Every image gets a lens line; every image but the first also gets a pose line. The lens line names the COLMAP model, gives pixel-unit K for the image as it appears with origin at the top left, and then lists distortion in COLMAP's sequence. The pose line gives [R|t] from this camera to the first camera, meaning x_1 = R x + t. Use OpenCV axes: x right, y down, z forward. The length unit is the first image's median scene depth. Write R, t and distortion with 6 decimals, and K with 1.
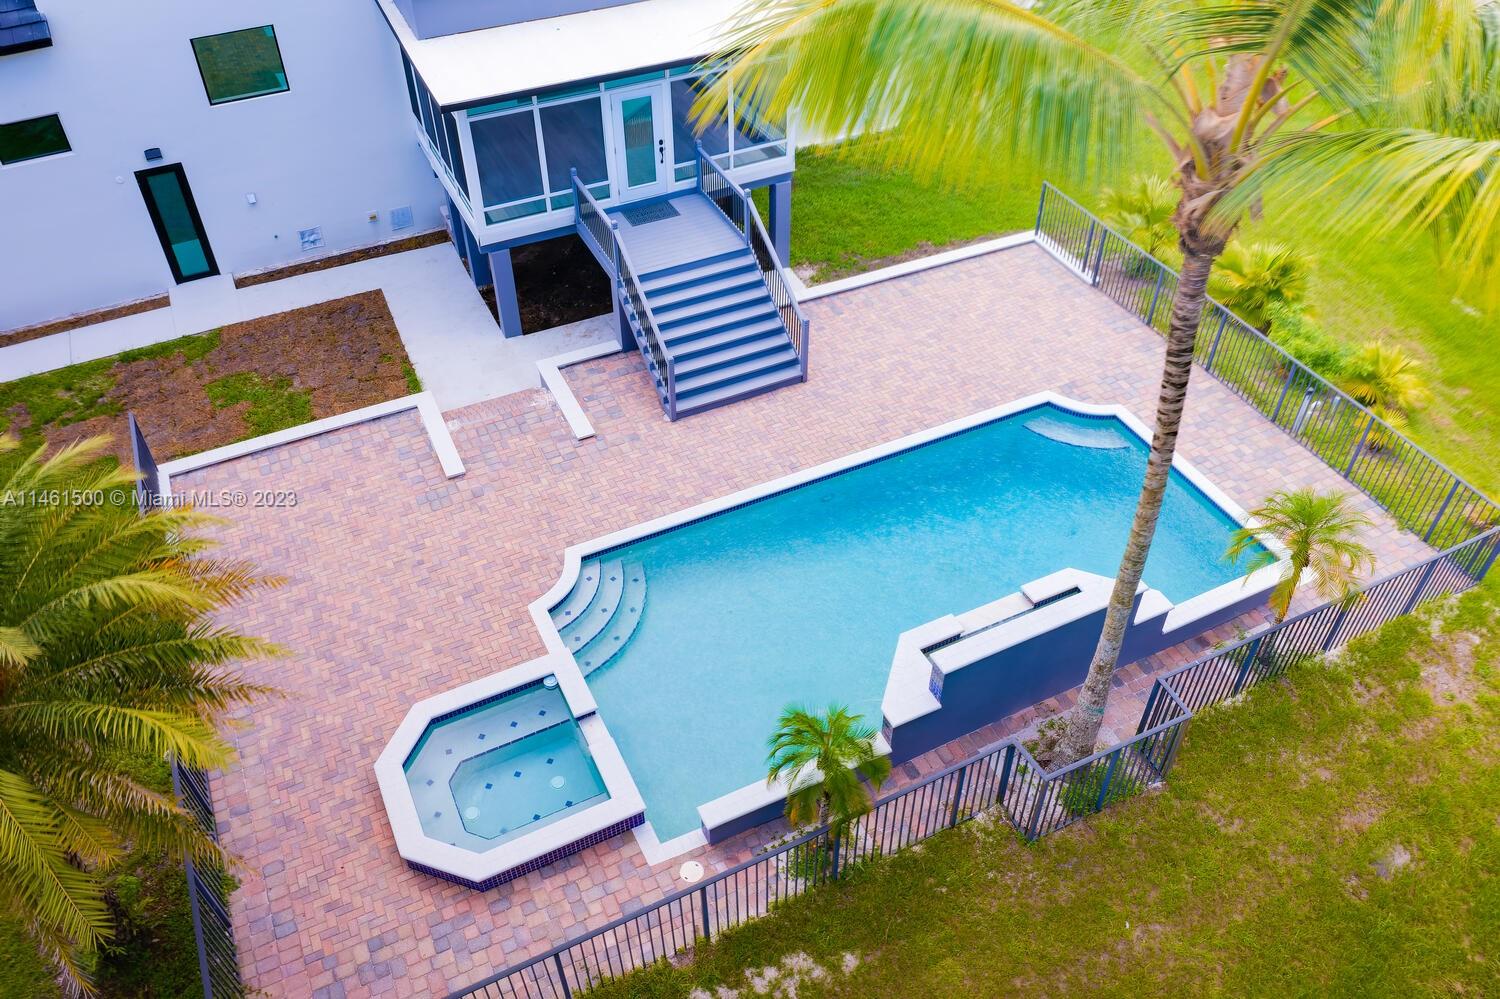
lens RADIAL K [[1162.6, 0, 750.7], [0, 1162.6, 498.8], [0, 0, 1]] dist [-0.057105, 0.011267]
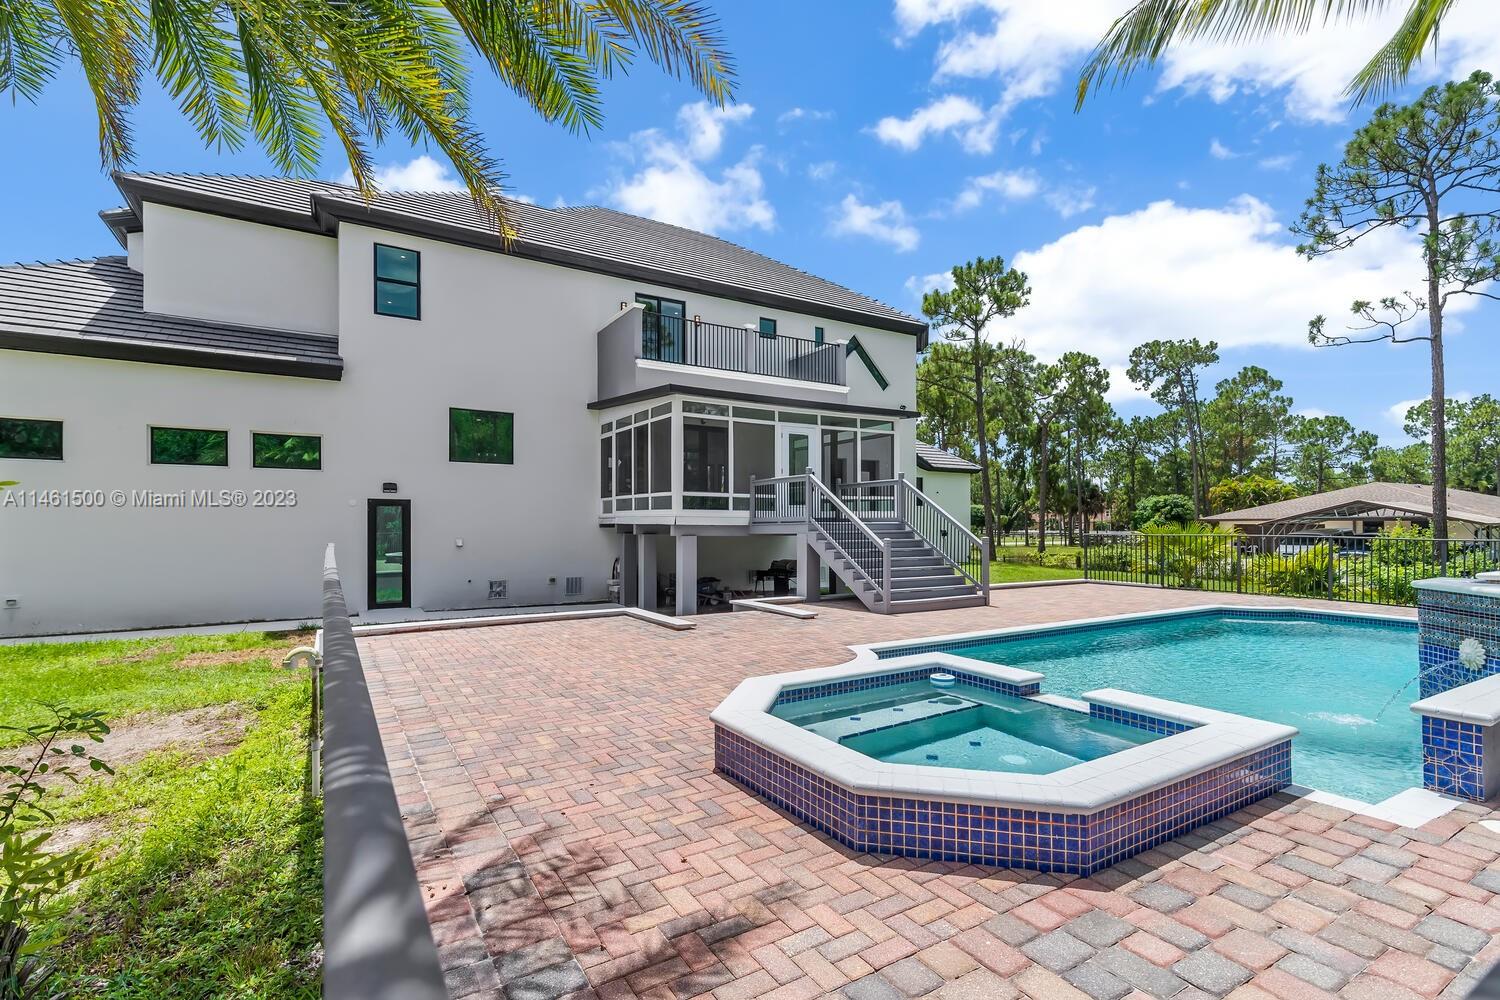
lens RADIAL K [[684.5, 0, 758.8], [0, 684.5, 528.6], [0, 0, 1]] dist [0.003213, -0.000789]
pose [[0.993561, 0.004506, 0.113210, -0.236073], [0.072368, 0.743581, -0.664718, 0.258793], [-0.087176, 0.668630, 0.738467, 0.498189]]
